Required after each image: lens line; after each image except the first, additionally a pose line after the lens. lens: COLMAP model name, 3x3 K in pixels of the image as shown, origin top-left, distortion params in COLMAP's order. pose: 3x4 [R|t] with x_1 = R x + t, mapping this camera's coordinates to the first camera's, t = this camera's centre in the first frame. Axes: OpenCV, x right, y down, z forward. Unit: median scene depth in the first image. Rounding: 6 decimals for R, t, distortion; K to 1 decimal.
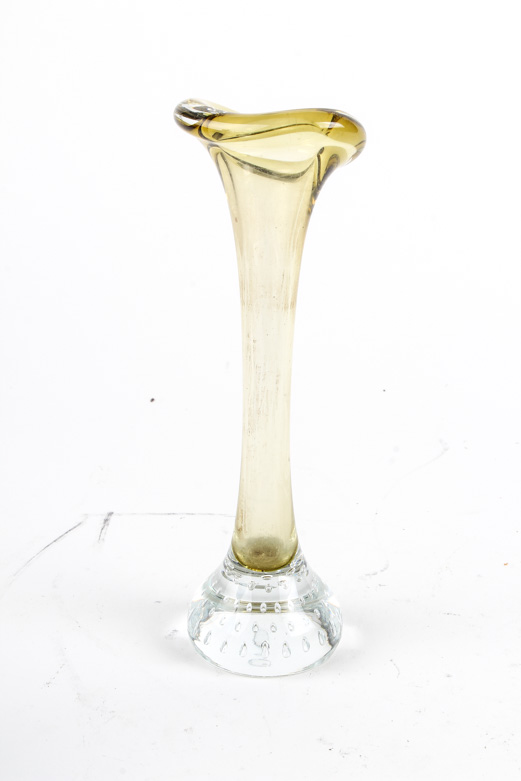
lens RADIAL K [[1135.7, 0, 260.5], [0, 1135.7, 390.5], [0, 0, 1]] dist [0.022907, -0.009081]
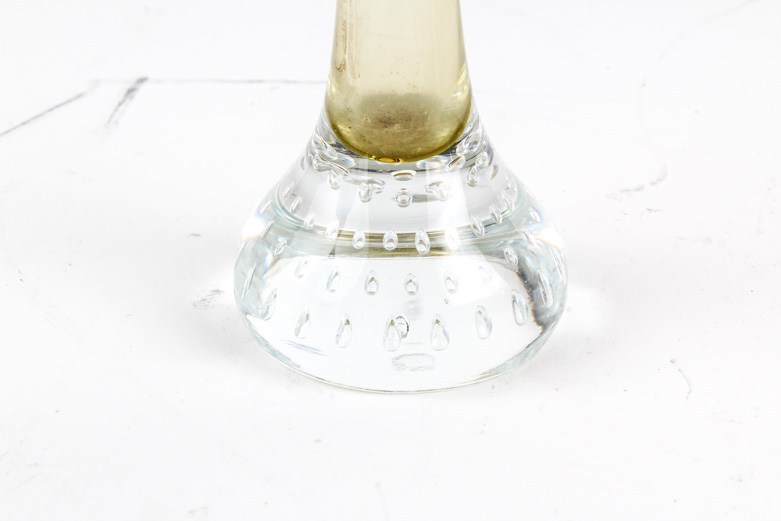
lens RADIAL K [[1962.4, 0, 390.5], [0, 1962.4, 260.5], [0, 0, 1]] dist [0.254984, -0.089070]
pose [[0.999599, 0.016251, -0.023204, 0.019339], [-0.011658, 0.982506, 0.185865, 0.051209], [0.025818, -0.185520, 0.982301, 0.224221]]
